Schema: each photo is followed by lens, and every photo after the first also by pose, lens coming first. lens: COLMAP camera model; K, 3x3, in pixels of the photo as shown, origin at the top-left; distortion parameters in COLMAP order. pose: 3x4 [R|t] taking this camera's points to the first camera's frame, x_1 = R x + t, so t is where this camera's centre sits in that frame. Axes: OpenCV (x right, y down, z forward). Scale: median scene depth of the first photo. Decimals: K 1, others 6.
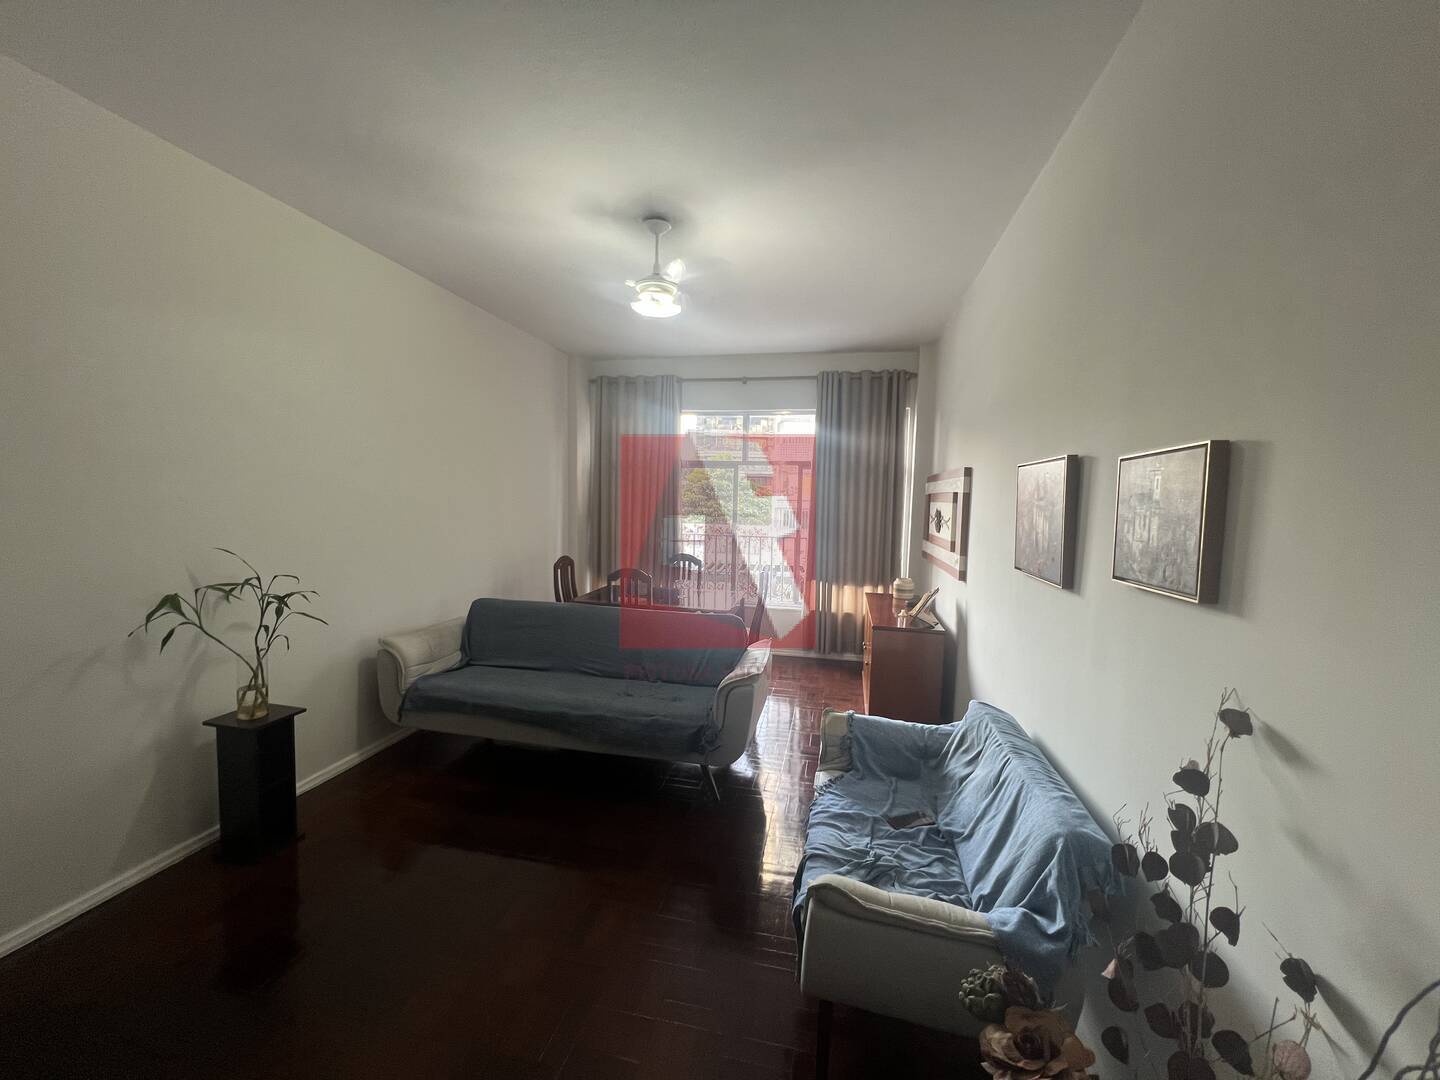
lens RADIAL K [[575.2, 0, 723.2], [0, 575.2, 539.1], [0, 0, 1]] dist [-0.002733, 0.000317]
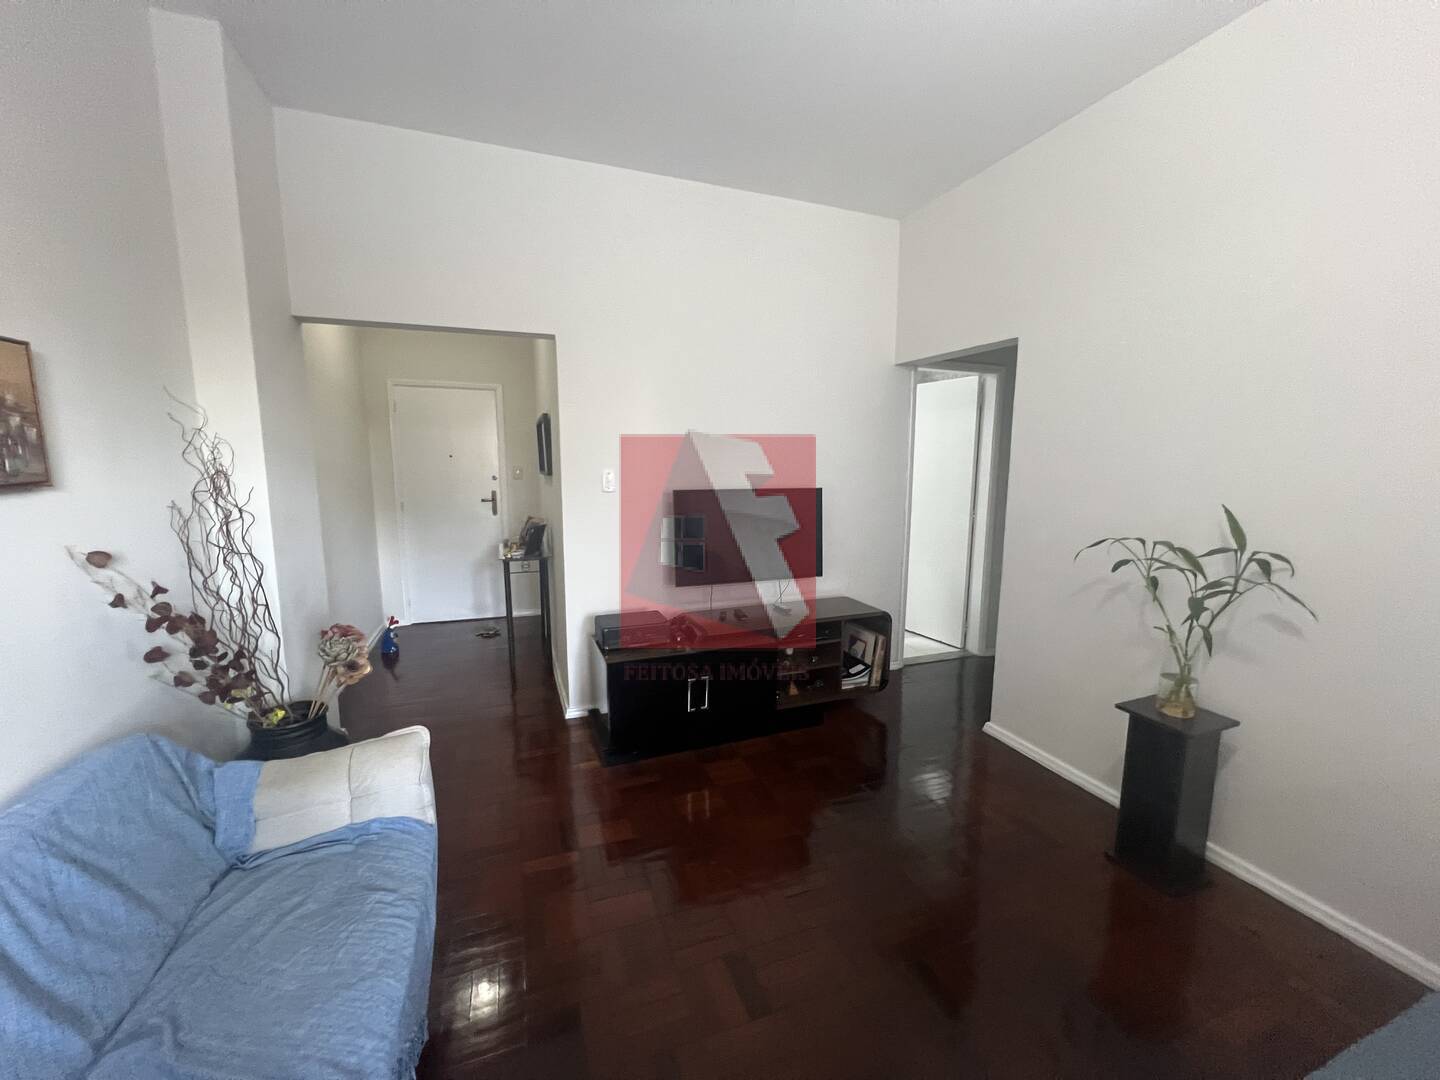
lens RADIAL K [[575.2, 0, 721.3], [0, 575.2, 542.8], [0, 0, 1]] dist [-0.002733, 0.000317]
pose [[-0.848242, 0.048338, -0.527399, 0.105565], [-0.062602, 0.979693, 0.190478, -0.030602], [0.525896, 0.194587, -0.827991, 0.958413]]
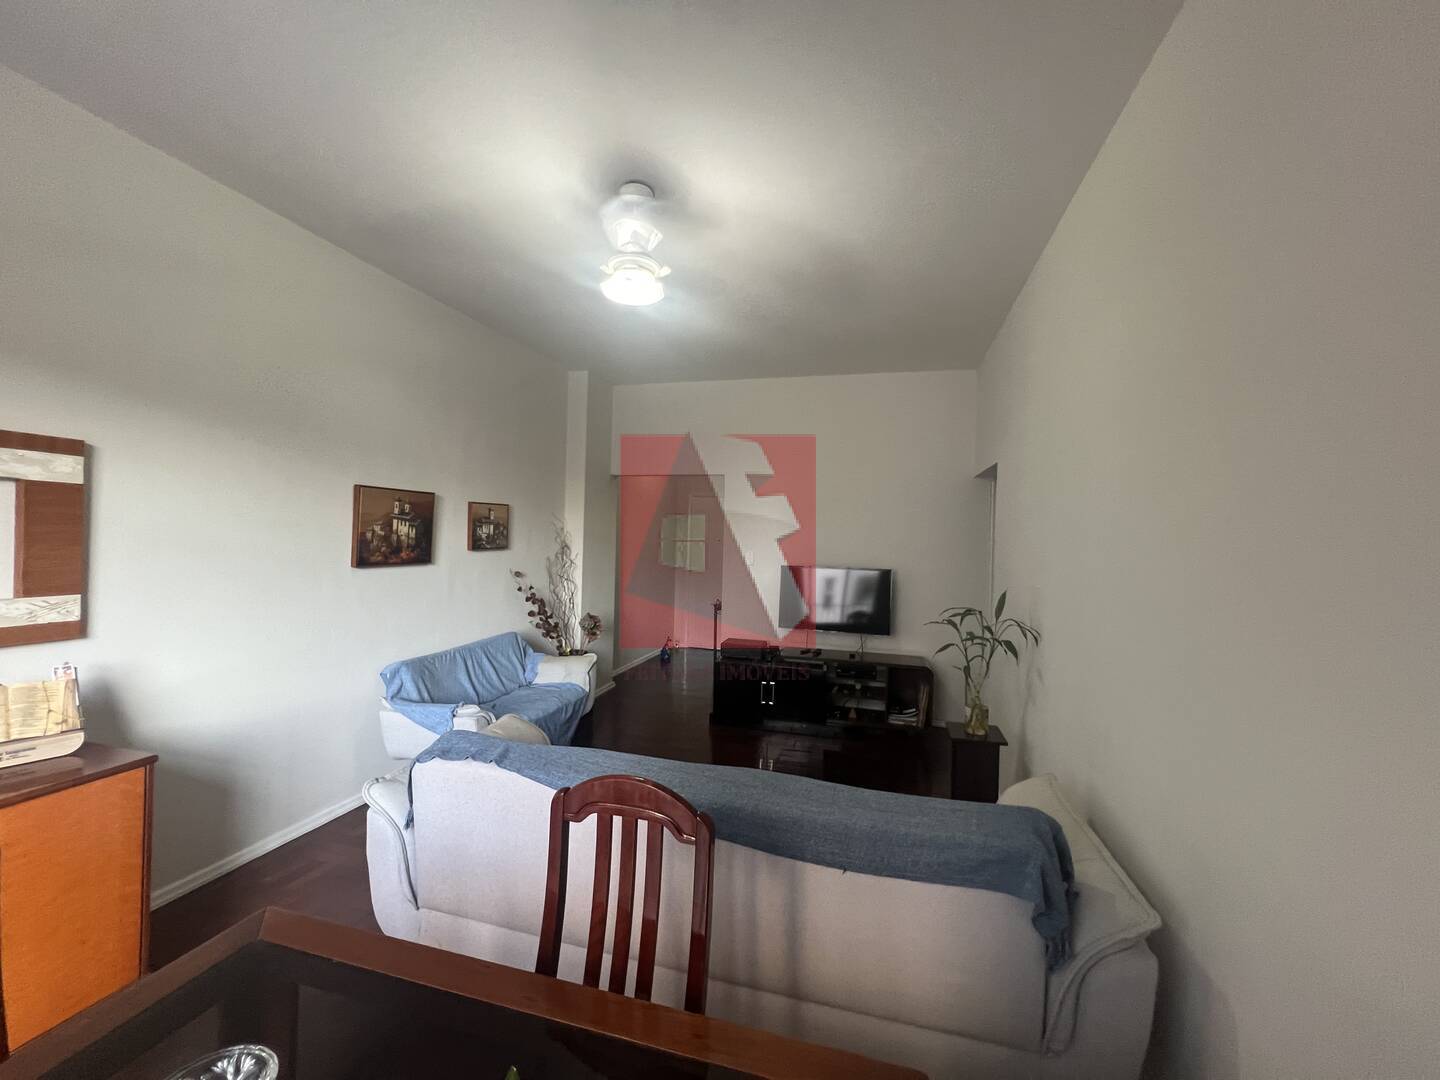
lens RADIAL K [[575.2, 0, 720.4], [0, 575.2, 541.9], [0, 0, 1]] dist [-0.002733, 0.000317]
pose [[-0.995749, -0.052545, 0.075653, -0.279903], [-0.046350, 0.995600, 0.081438, -0.104456], [-0.079599, 0.077586, -0.993803, 1.603970]]
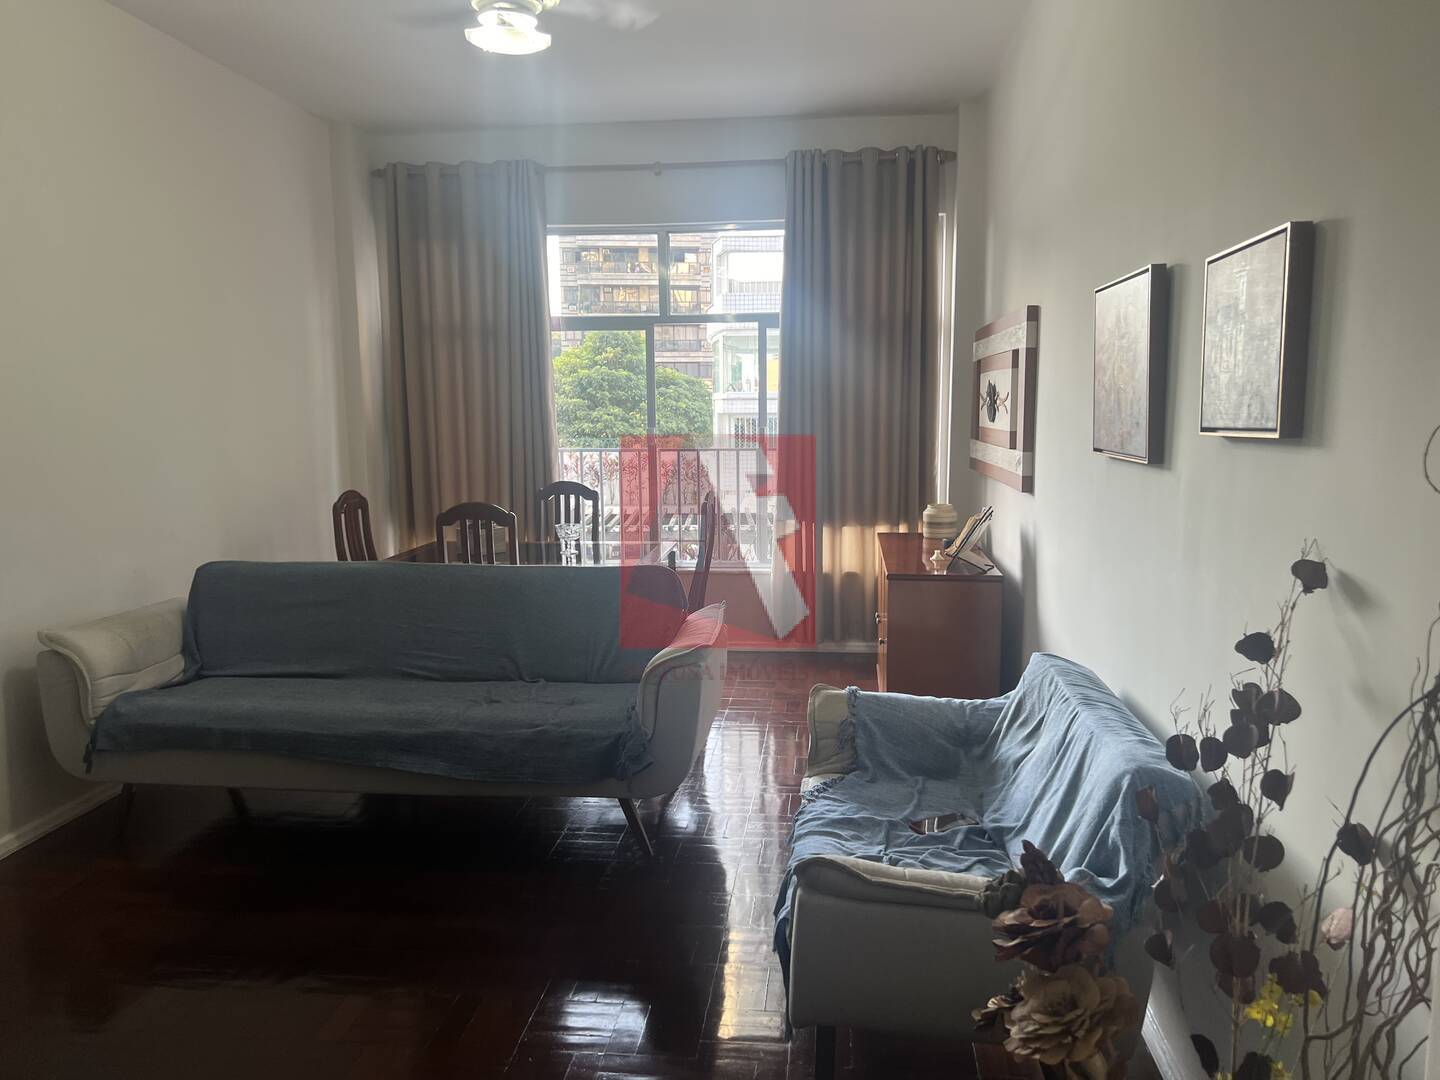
lens RADIAL K [[1082.3, 0, 730.9], [0, 1082.3, 547.7], [0, 0, 1]] dist [0.050845, -0.041043]
pose [[0.994202, -0.045457, 0.097443, -0.019766], [0.039539, 0.997303, 0.061831, 0.049346], [-0.099991, -0.057620, 0.993319, -0.141143]]
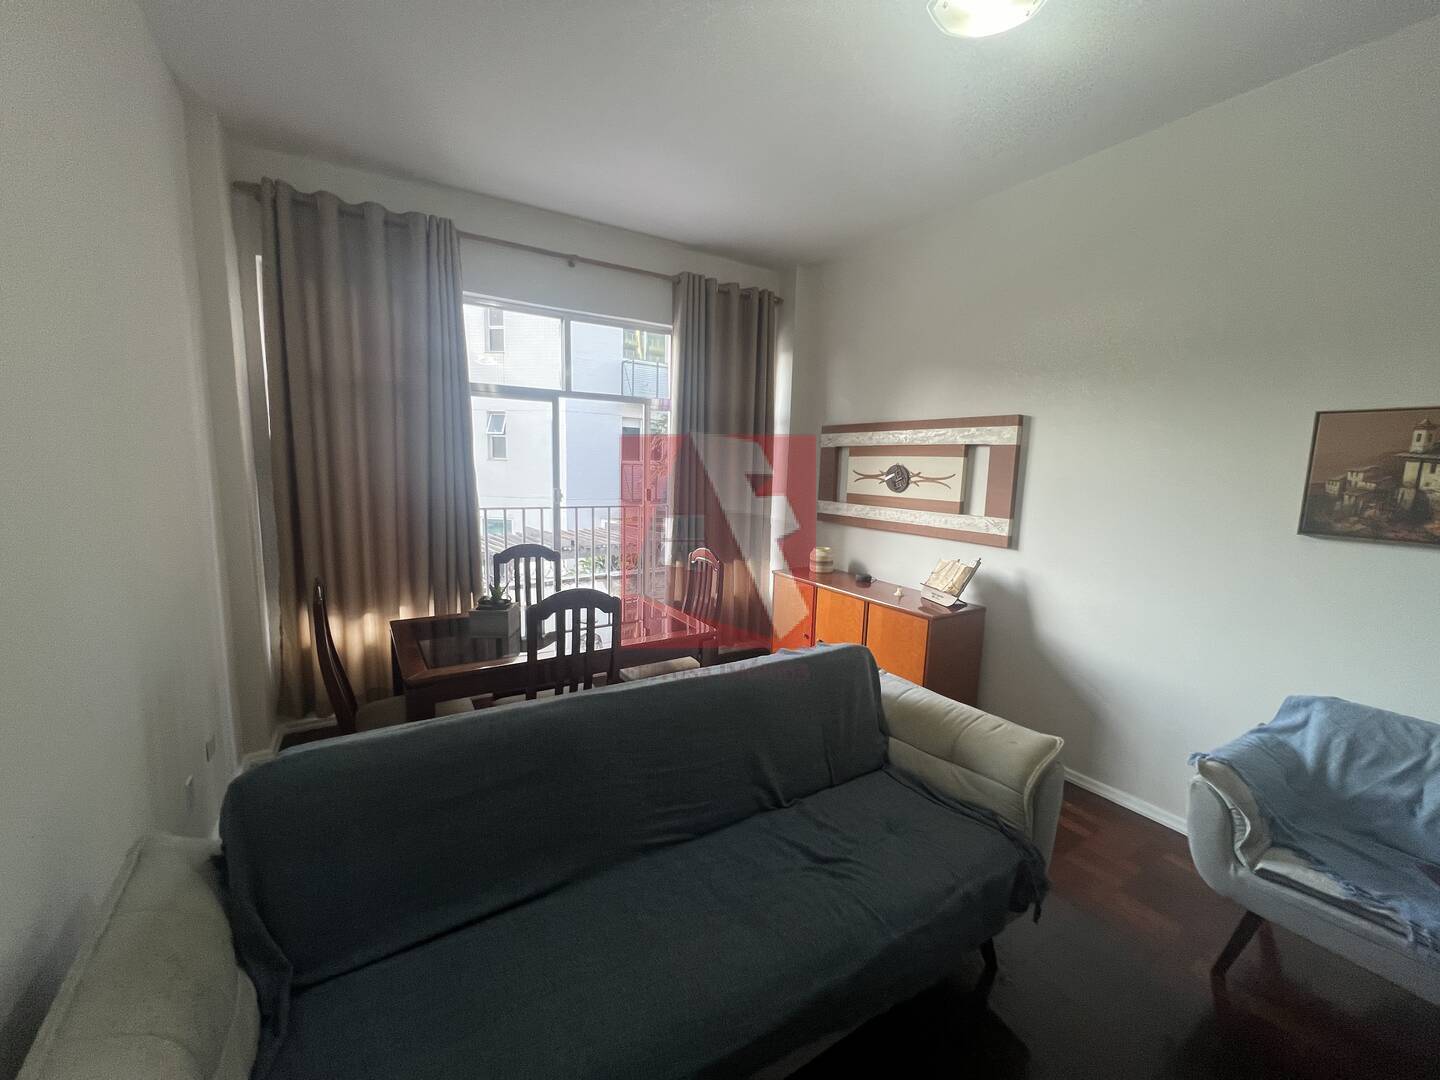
lens RADIAL K [[575.2, 0, 720.5], [0, 575.2, 539.7], [0, 0, 1]] dist [-0.002733, 0.000317]
pose [[0.726981, -0.097471, 0.679705, -0.517575], [0.042615, 0.994370, 0.097015, -0.043931], [-0.685334, -0.041562, 0.727042, 0.710754]]
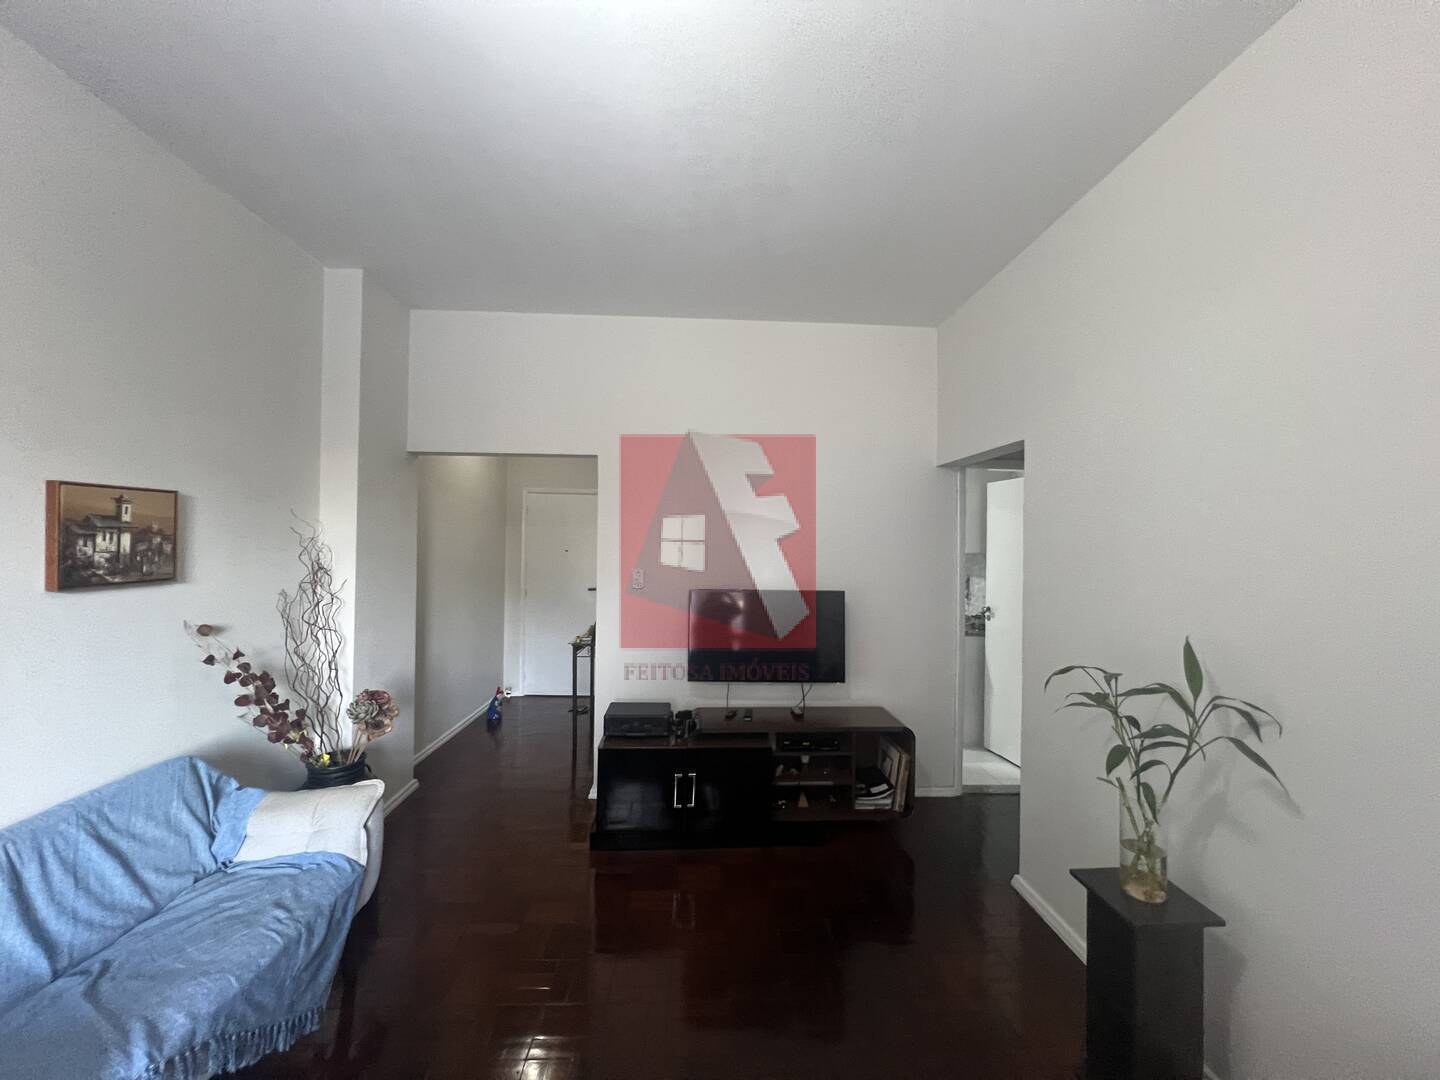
lens RADIAL K [[575.2, 0, 722.2], [0, 575.2, 541.6], [0, 0, 1]] dist [-0.002733, 0.000317]
pose [[-0.969774, -0.040762, -0.240577, -0.135996], [-0.055712, 0.996894, 0.055671, -0.074087], [0.237560, 0.067391, -0.969032, 1.110316]]
